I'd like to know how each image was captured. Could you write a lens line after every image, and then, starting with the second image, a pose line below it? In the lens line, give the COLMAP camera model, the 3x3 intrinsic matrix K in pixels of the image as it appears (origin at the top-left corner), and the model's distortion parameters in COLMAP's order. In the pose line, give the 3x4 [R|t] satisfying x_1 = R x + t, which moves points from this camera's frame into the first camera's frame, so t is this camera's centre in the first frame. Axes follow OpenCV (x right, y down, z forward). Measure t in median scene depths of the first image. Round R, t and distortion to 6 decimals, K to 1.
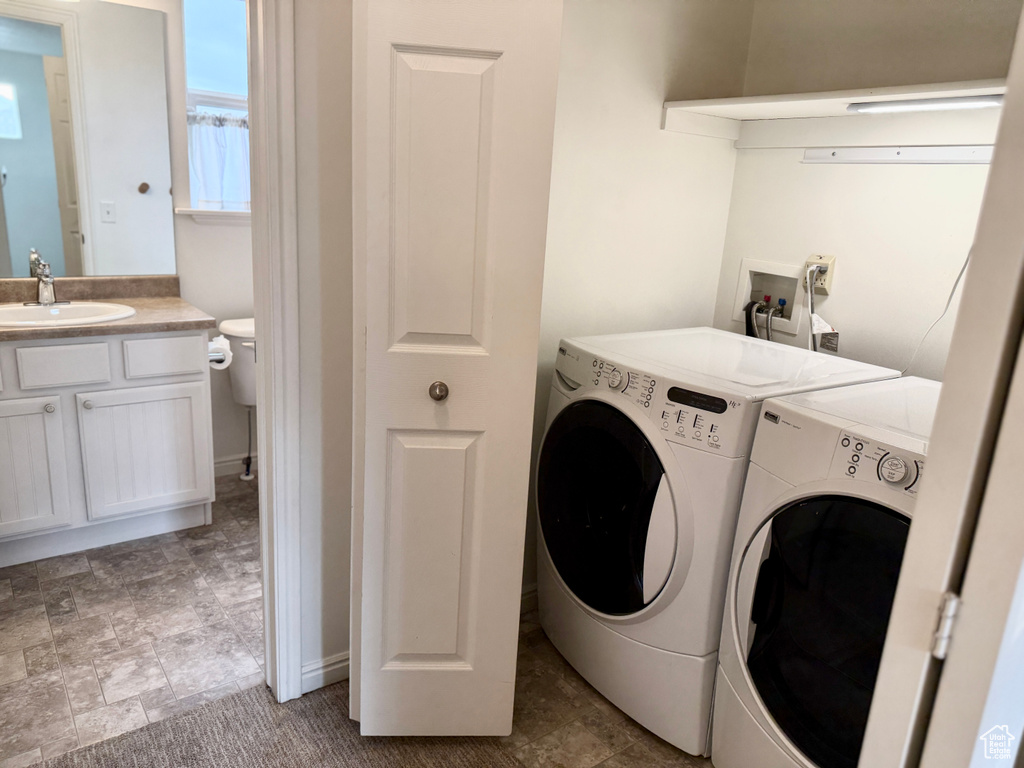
lens RADIAL K [[721.2, 0, 512.0], [0, 721.2, 384.0], [0, 0, 1]] dist [0.000123, 0.003823]
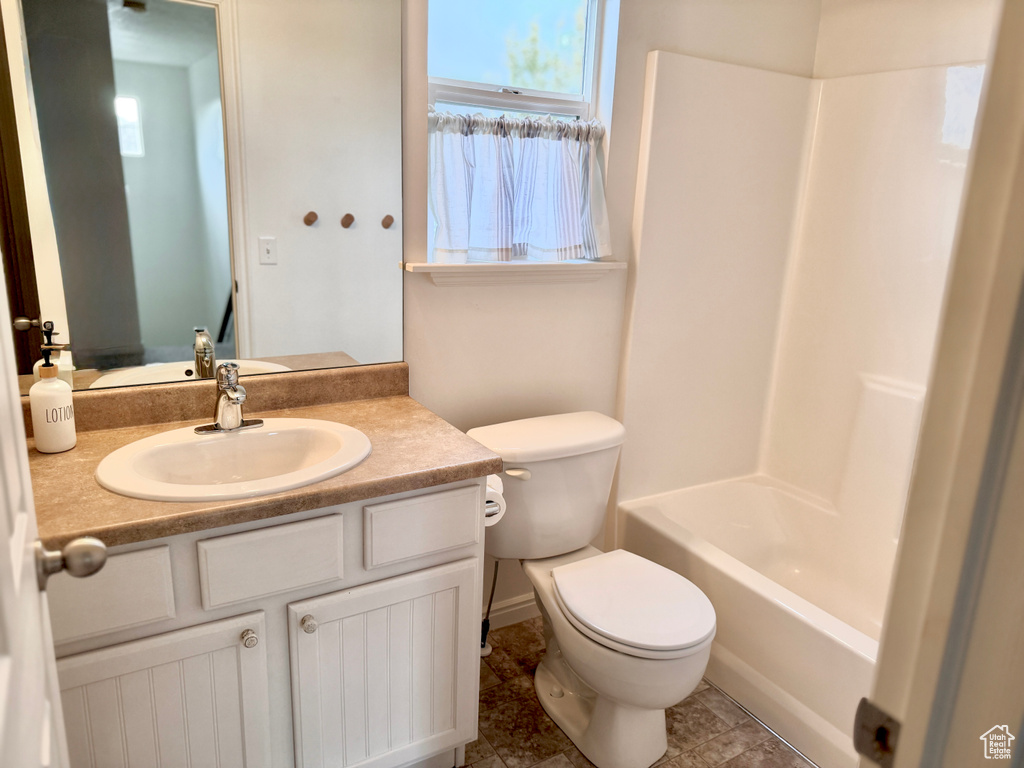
lens RADIAL K [[714.7, 0, 512.0], [0, 714.7, 384.0], [0, 0, 1]] dist [0.105557, -0.142892]
pose [[0.993773, 0.004405, -0.111335, -0.299672], [-0.004906, 0.999979, -0.004225, -0.132030], [0.111314, 0.004745, 0.993774, 0.365844]]
